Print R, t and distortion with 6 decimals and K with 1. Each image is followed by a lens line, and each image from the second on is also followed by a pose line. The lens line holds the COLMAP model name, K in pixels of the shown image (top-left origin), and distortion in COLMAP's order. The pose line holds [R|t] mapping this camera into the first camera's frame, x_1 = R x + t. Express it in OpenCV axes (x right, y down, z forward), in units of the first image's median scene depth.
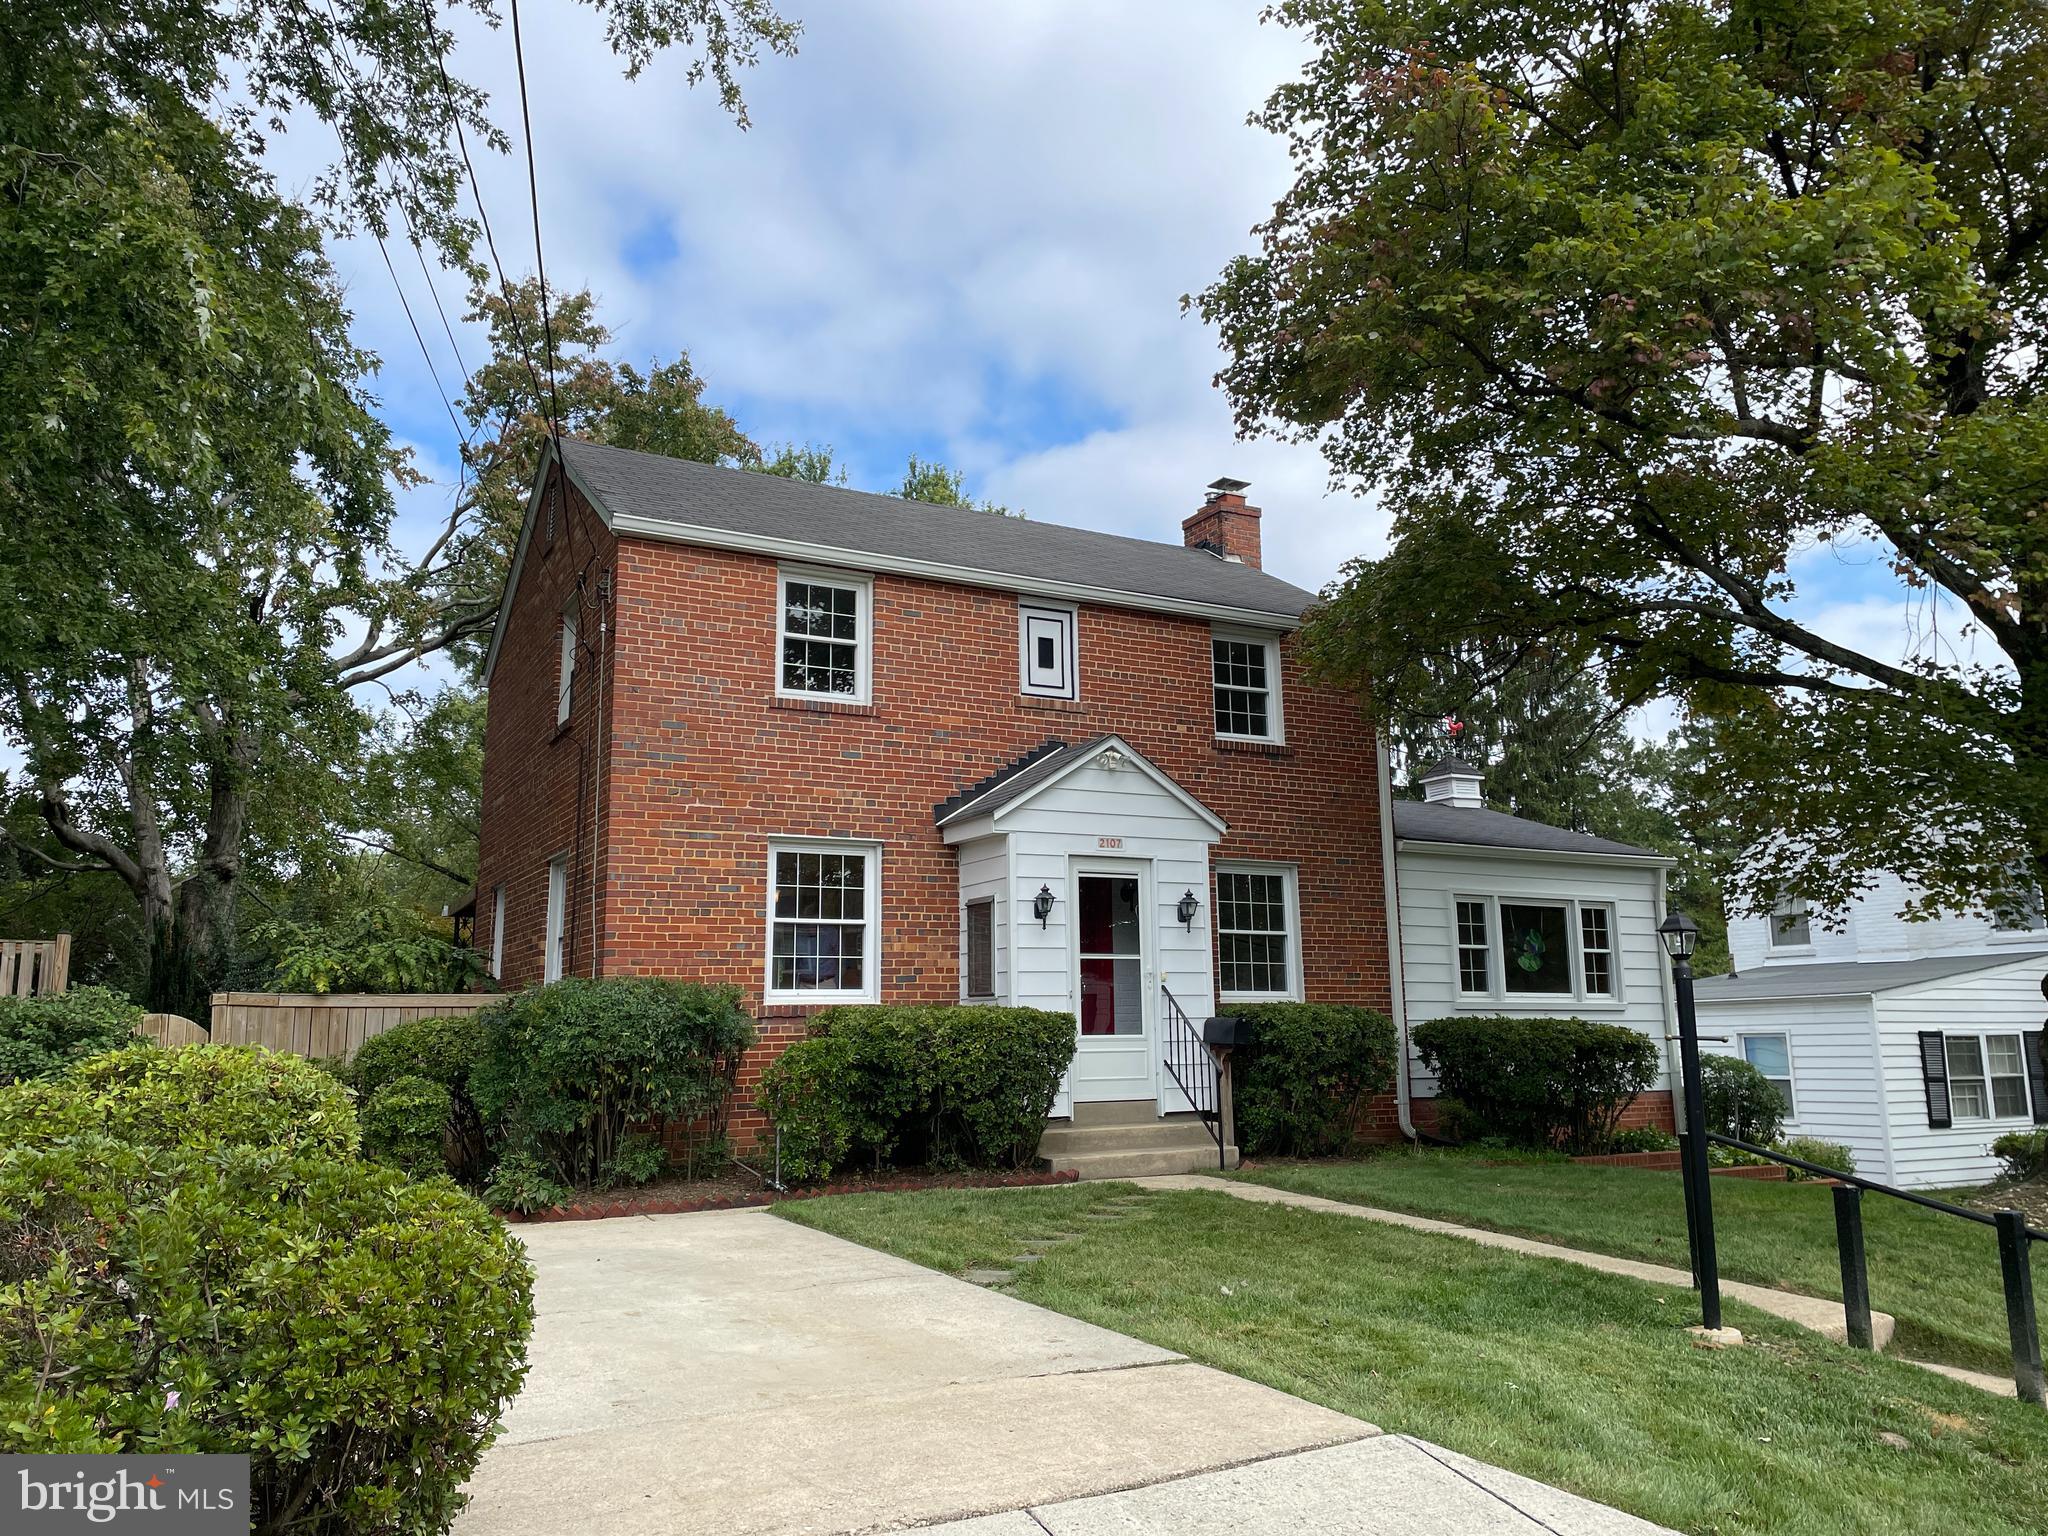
lens RADIAL K [[1563.3, 0, 1029.2], [0, 1563.3, 739.5], [0, 0, 1]] dist [0.089095, -0.119911]
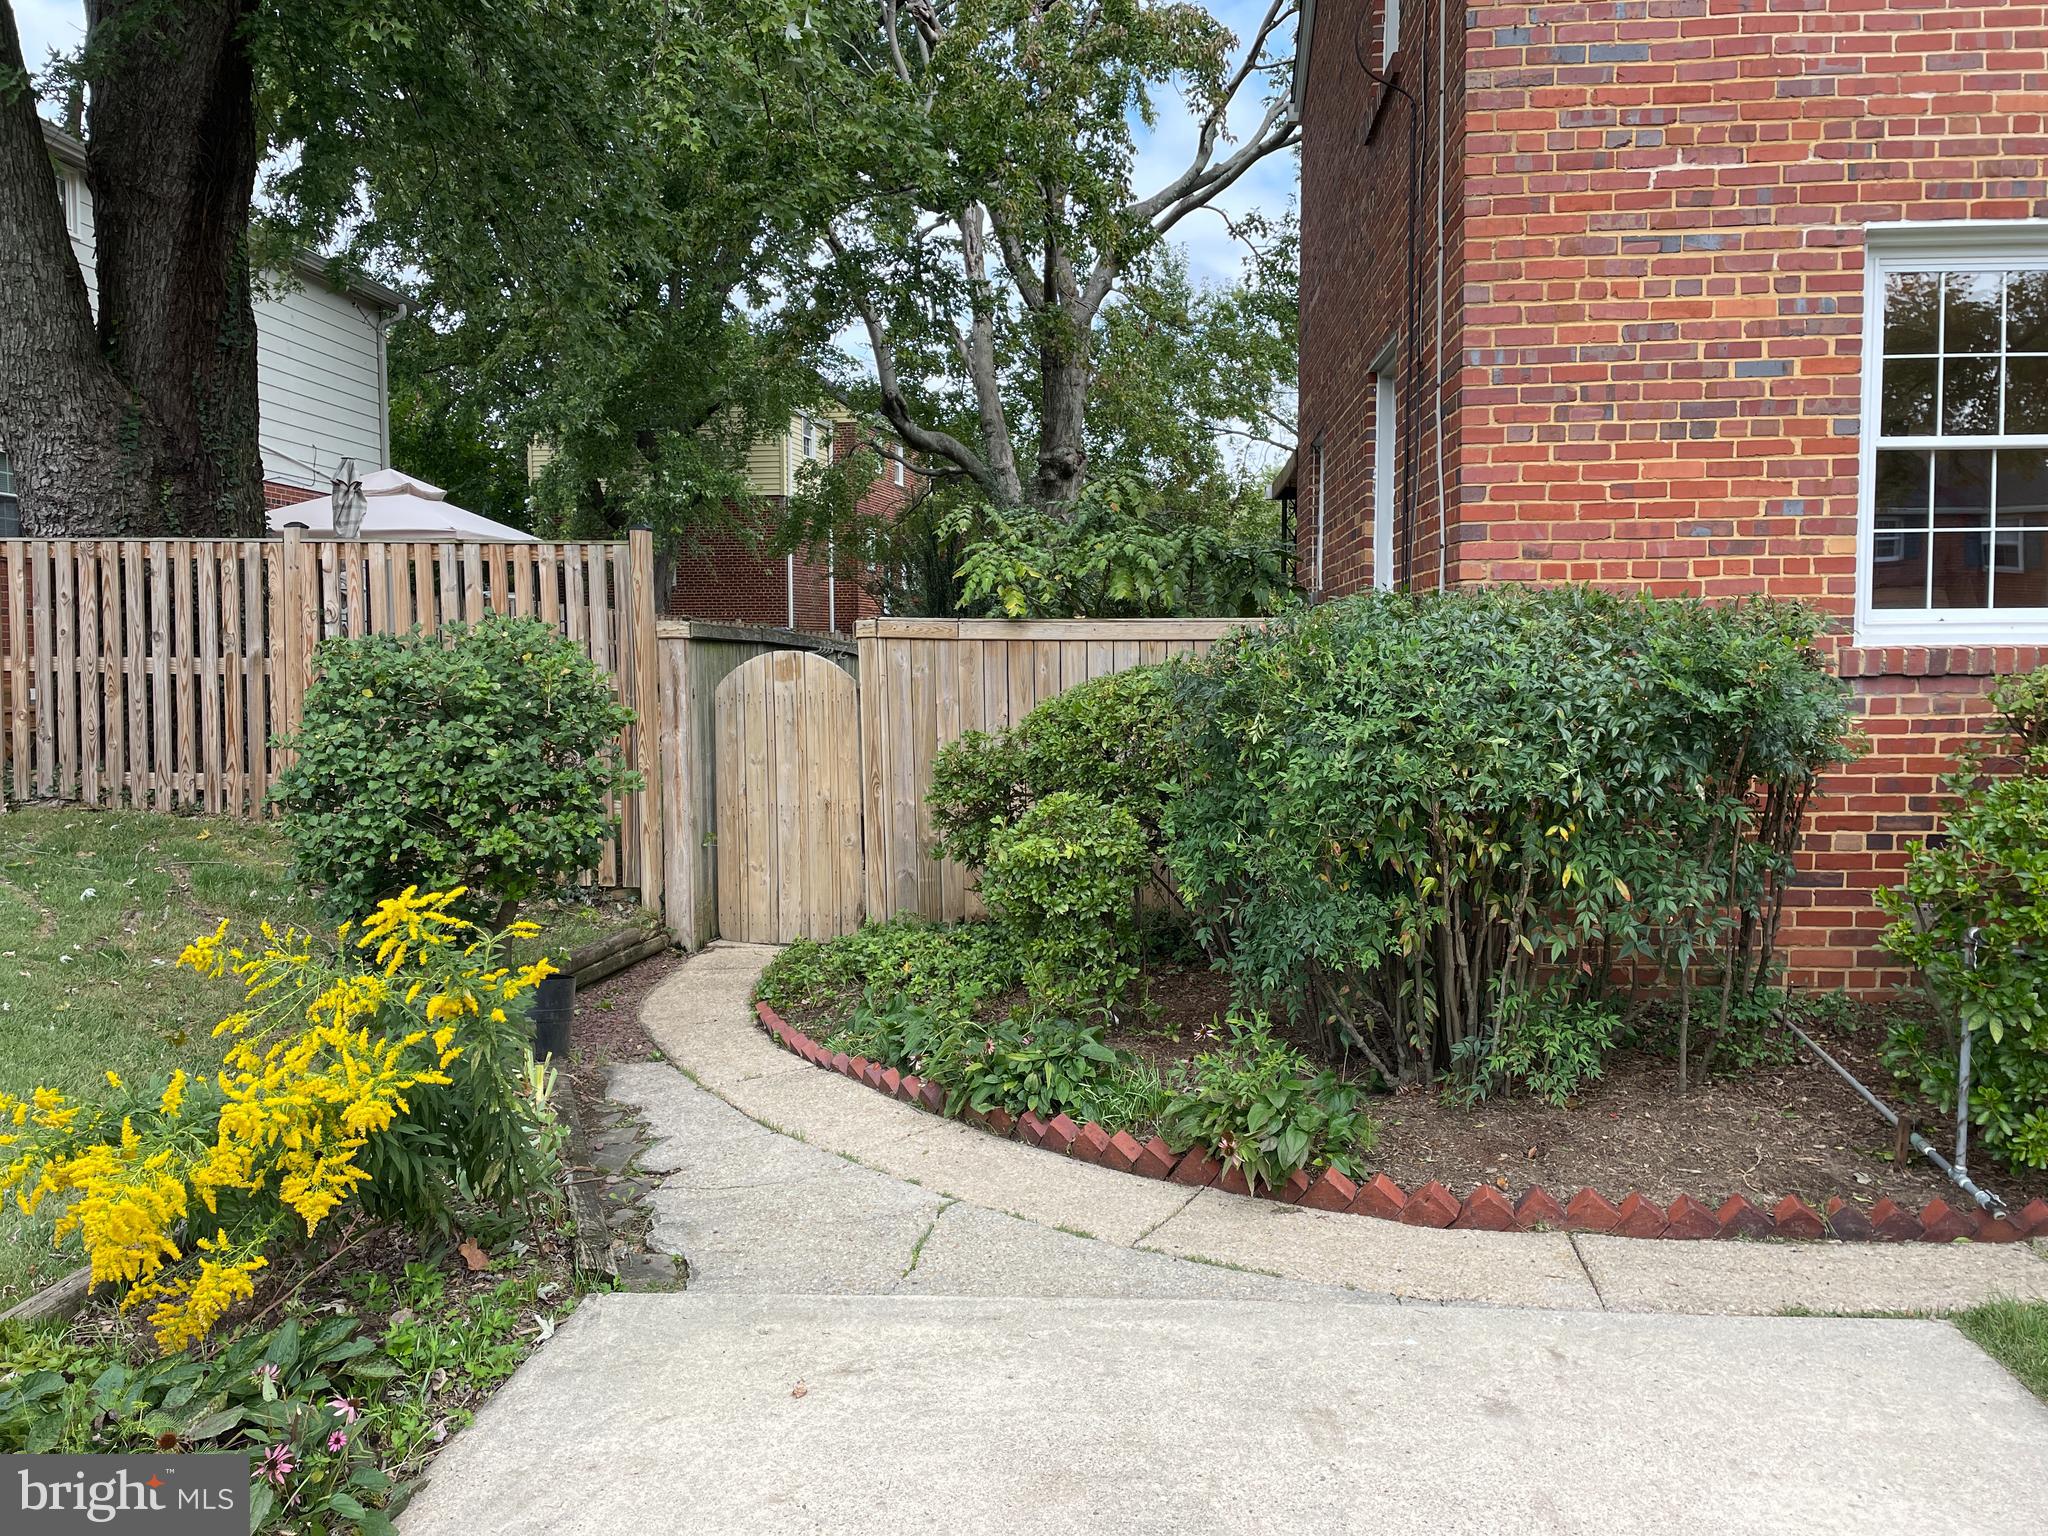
lens RADIAL K [[1563.3, 0, 1029.2], [0, 1563.3, 739.5], [0, 0, 1]] dist [0.089095, -0.119911]
pose [[0.842110, 0.036735, -0.538053, -0.123868], [0.097312, 0.970952, 0.218593, 0.078522], [0.530454, -0.236438, 0.814073, 0.528816]]
